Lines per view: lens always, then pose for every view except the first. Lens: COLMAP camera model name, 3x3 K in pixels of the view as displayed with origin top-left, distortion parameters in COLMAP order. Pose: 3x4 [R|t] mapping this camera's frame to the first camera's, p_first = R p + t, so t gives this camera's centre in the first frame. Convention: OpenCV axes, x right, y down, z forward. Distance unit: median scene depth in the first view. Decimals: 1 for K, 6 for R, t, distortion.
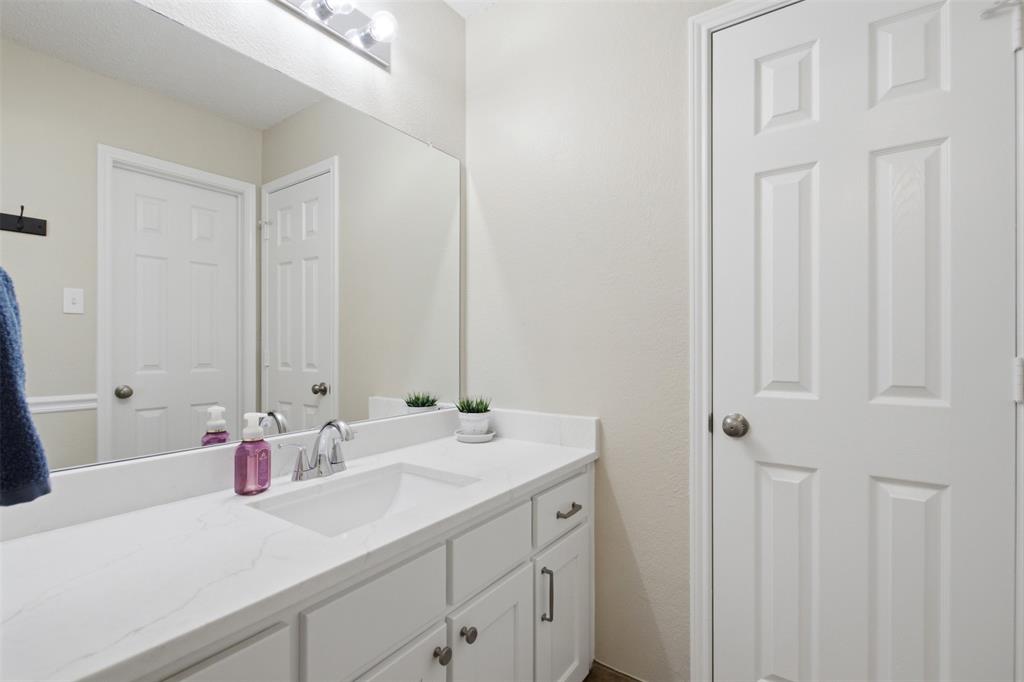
lens RADIAL K [[470.8, 0, 513.4], [0, 470.8, 348.3], [0, 0, 1]] dist [0.001739, -0.000277]
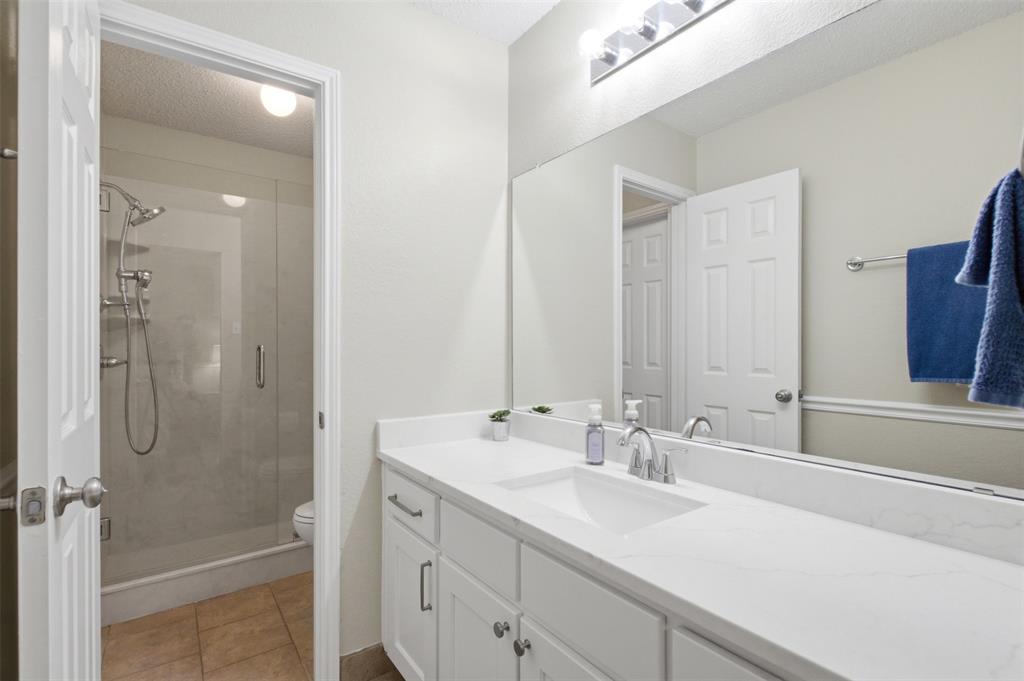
lens RADIAL K [[470.8, 0, 513.4], [0, 470.8, 347.8], [0, 0, 1]] dist [0.001739, -0.000277]
pose [[-0.321965, -0.008400, -0.946714, 0.696780], [-0.015906, 0.999868, -0.003463, -0.014337], [0.946618, 0.013943, -0.322056, 1.063137]]
